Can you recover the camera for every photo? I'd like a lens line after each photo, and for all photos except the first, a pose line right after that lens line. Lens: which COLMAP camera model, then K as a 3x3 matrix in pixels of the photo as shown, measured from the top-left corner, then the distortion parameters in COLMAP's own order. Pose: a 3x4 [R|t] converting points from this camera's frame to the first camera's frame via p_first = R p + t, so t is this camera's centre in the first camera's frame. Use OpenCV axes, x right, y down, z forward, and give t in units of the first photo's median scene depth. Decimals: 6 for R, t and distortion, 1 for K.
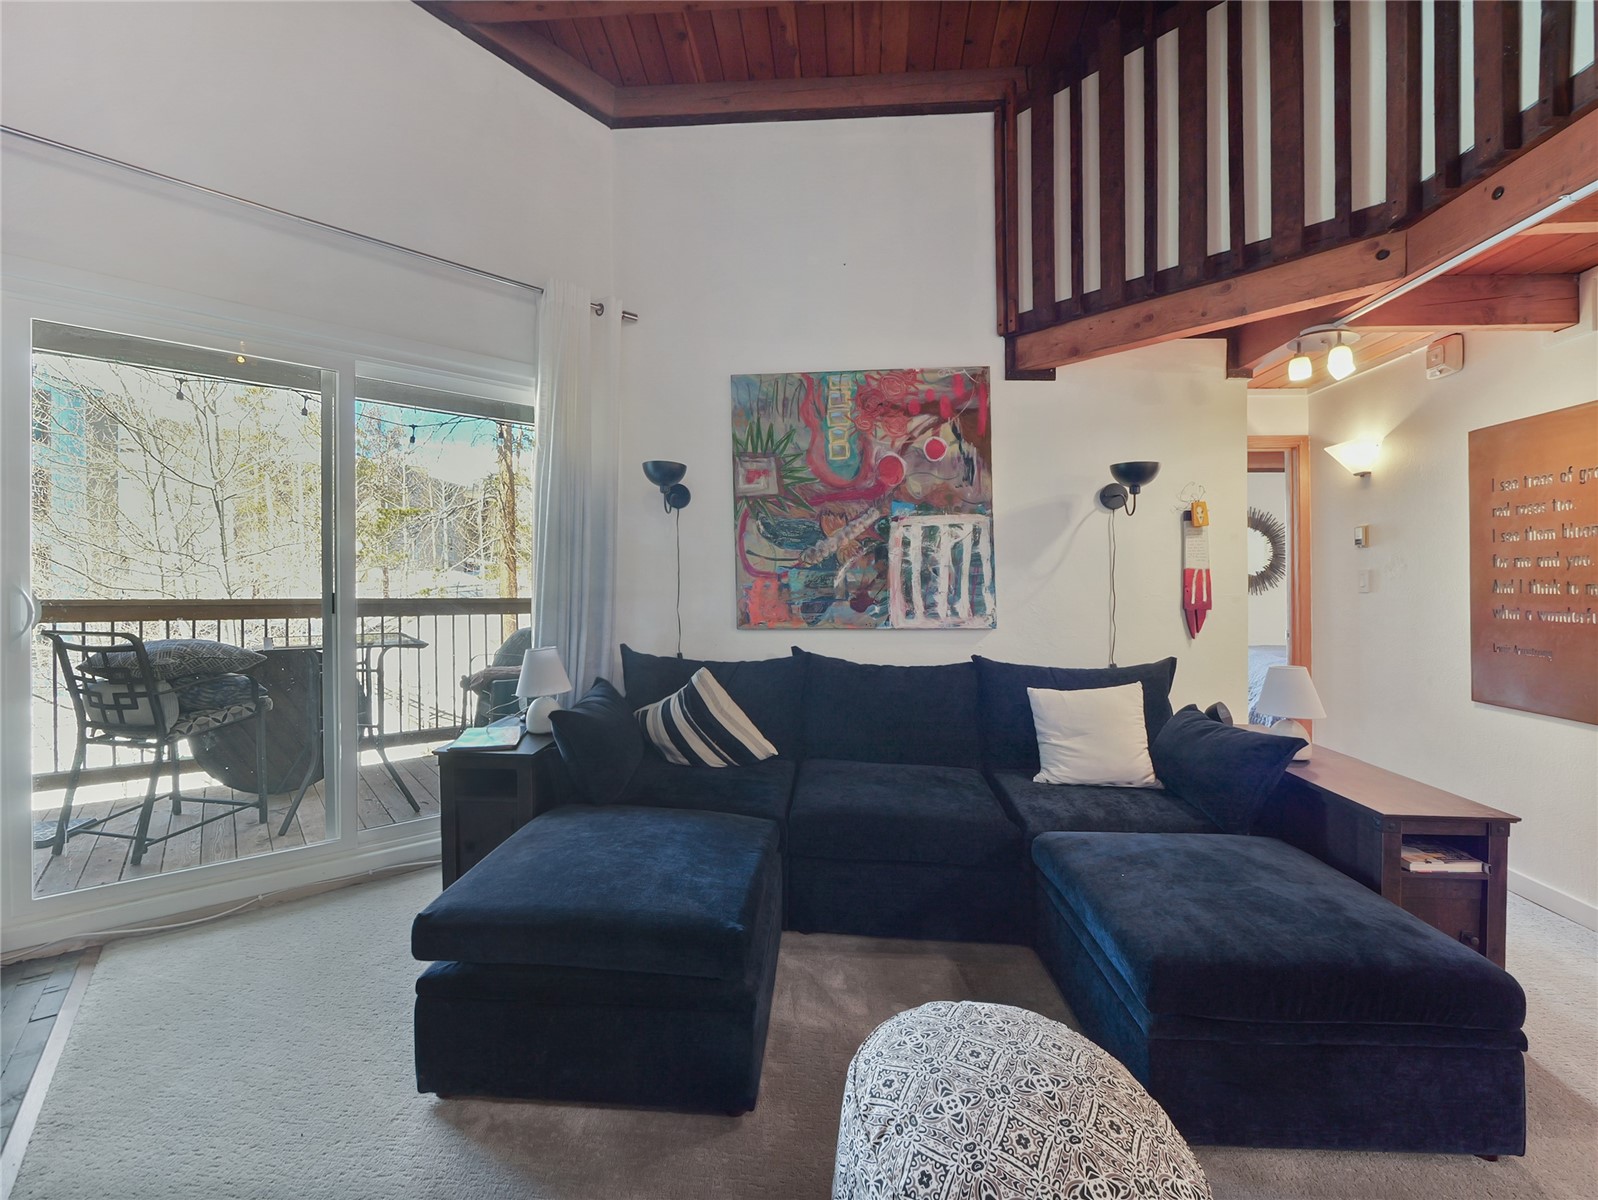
lens RADIAL K [[677.5, 0, 769.1], [0, 677.5, 594.2], [0, 0, 1]] dist [-0.007666, 0.000139]
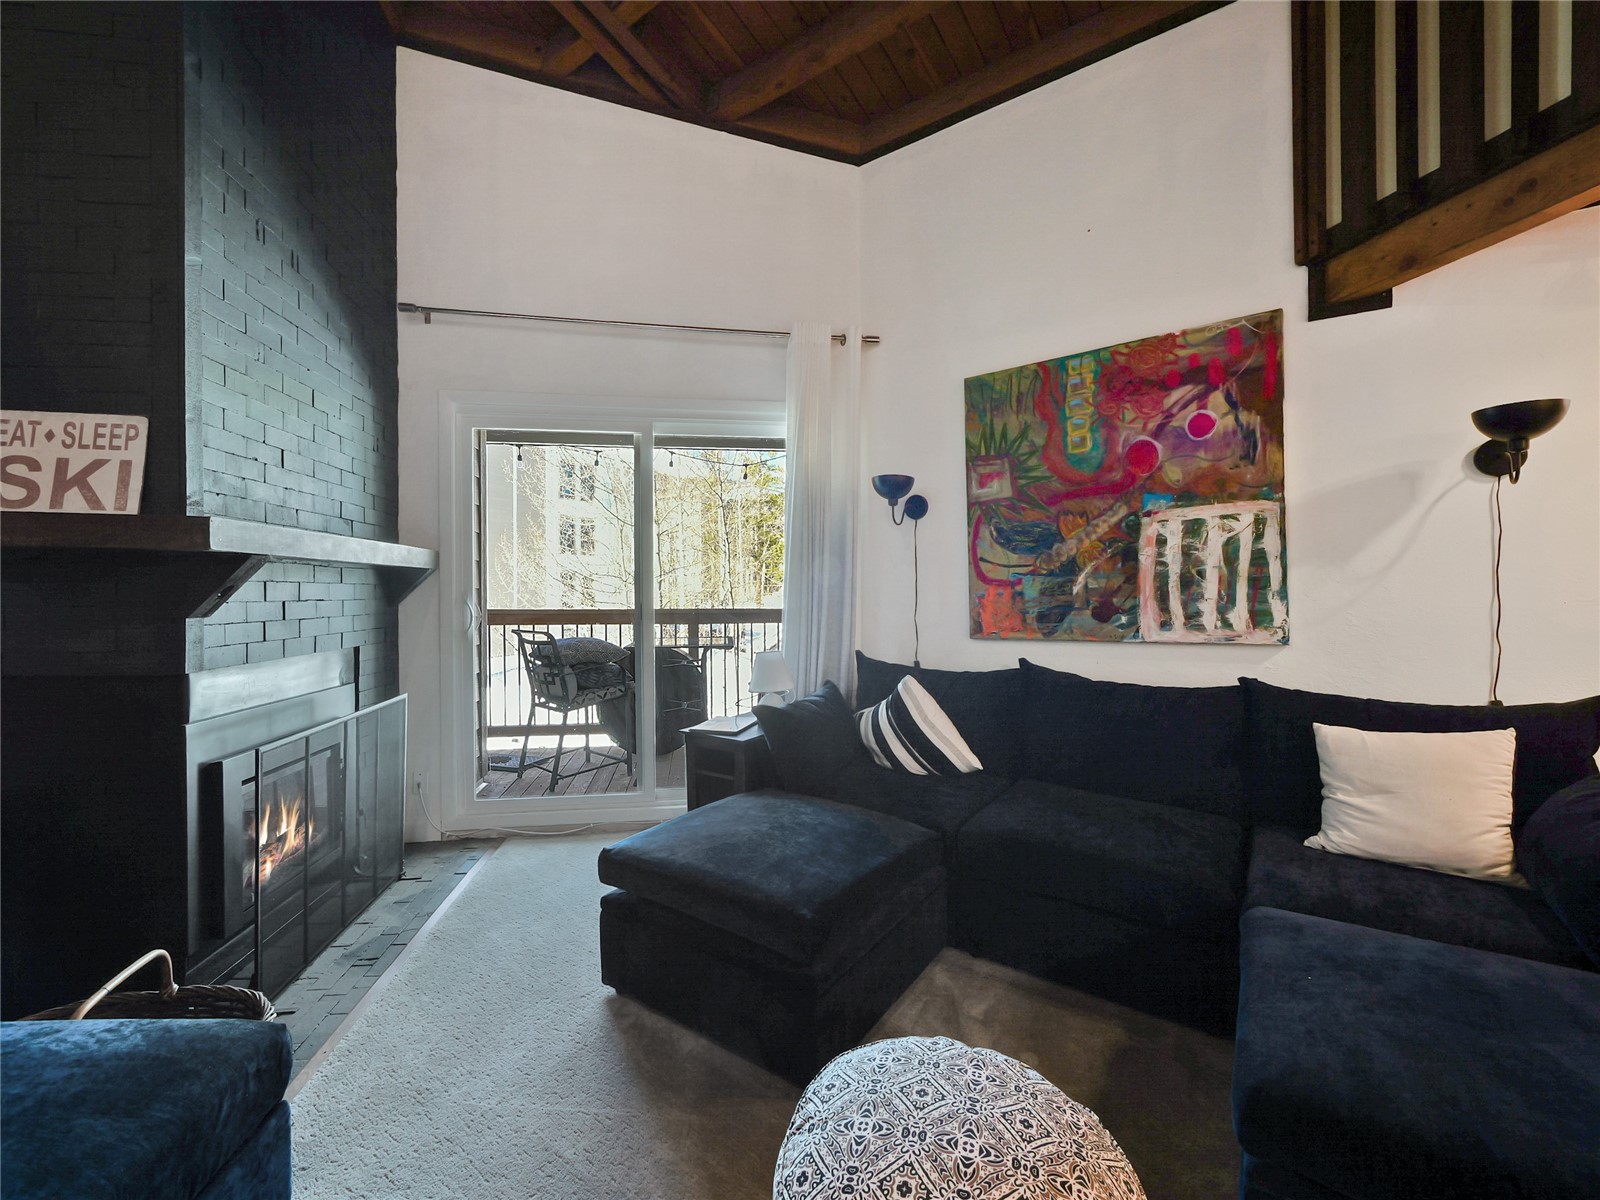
lens RADIAL K [[667.4, 0, 803.2], [0, 667.4, 614.0], [0, 0, 1]] dist [-0.005723, -0.000194]
pose [[0.852990, 0.002624, -0.521921, 0.255823], [0.003892, 0.999928, 0.011388, 0.003921], [0.521913, -0.011745, 0.852918, 0.055224]]
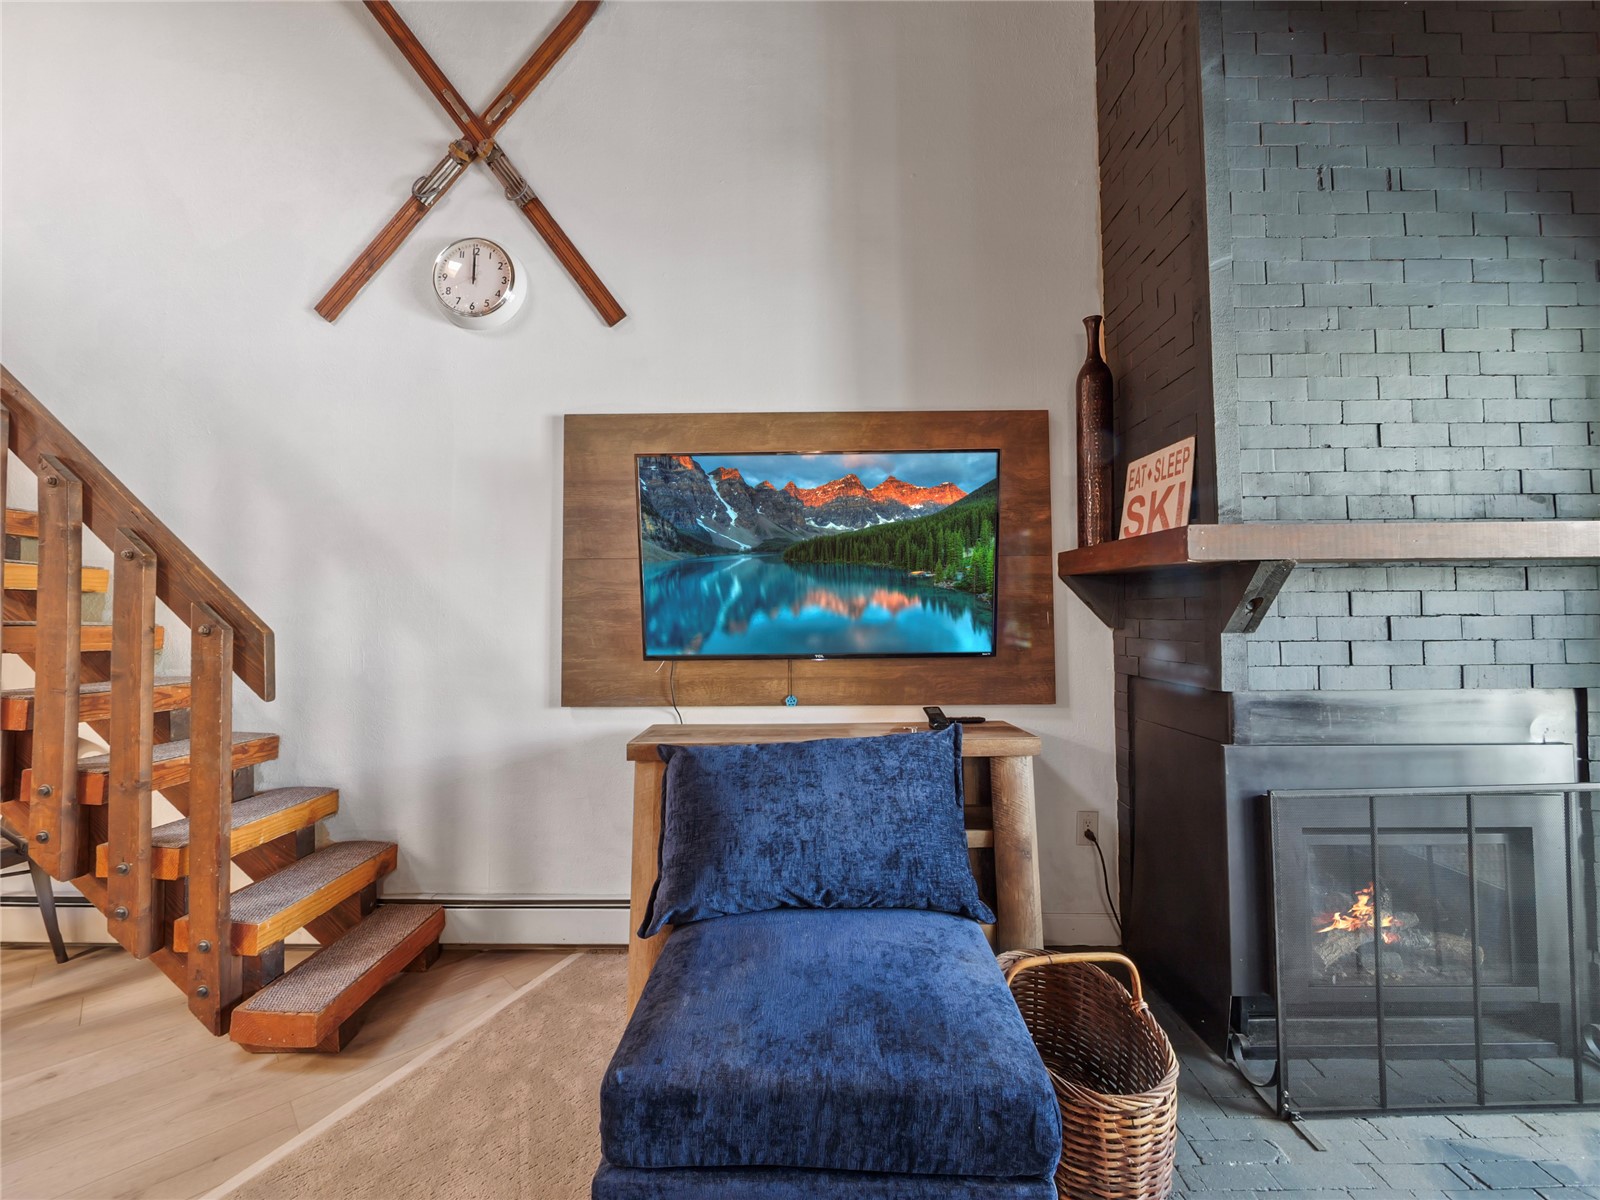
lens RADIAL K [[664.2, 0, 803.4], [0, 664.2, 594.1], [0, 0, 1]] dist [0.002353, 0.000115]
pose [[-0.636234, -0.035101, -0.770697, 0.145733], [-0.013937, 0.999324, -0.034008, 0.003443], [0.771370, -0.010896, -0.636294, 0.356524]]
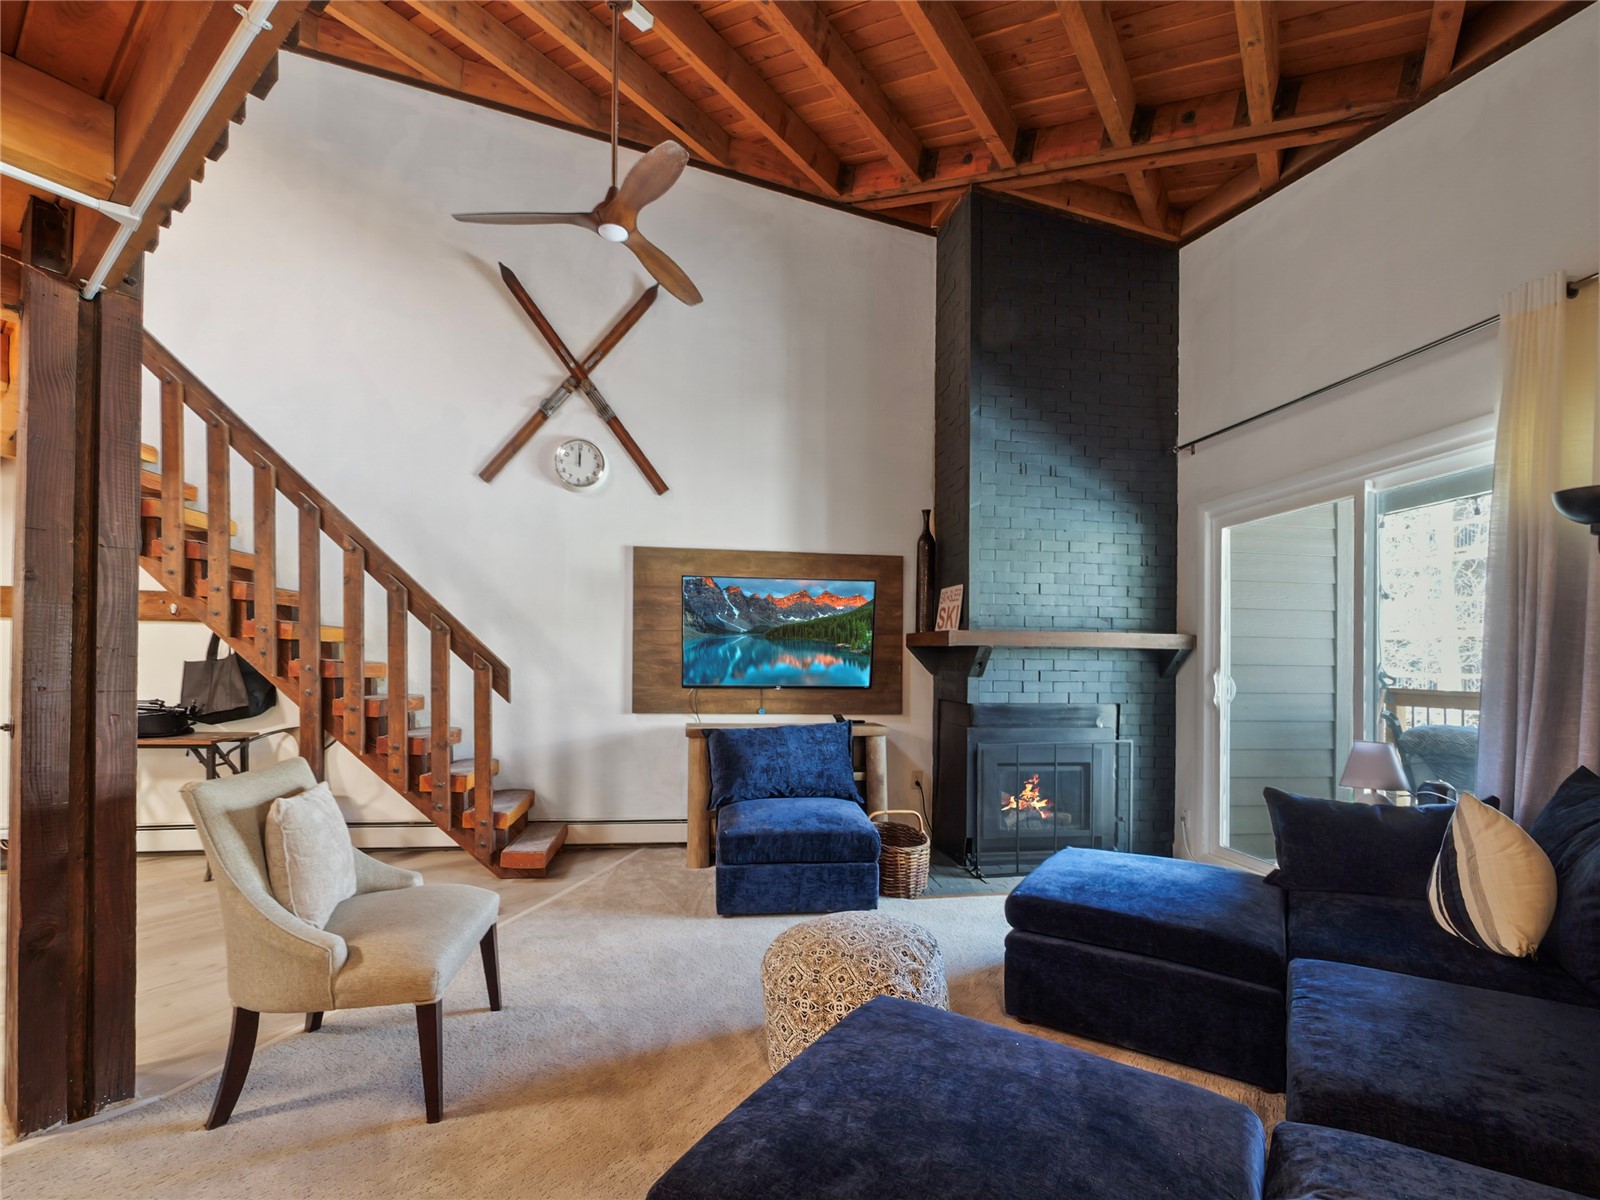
lens RADIAL K [[706.6, 0, 780.6], [0, 706.6, 663.7], [0, 0, 1]] dist [-0.003649, -0.000405]
pose [[-0.537865, -0.016745, -0.842865, 0.787876], [-0.032757, 0.999463, 0.001048, -0.002370], [0.842394, 0.028173, -0.538125, 0.685465]]
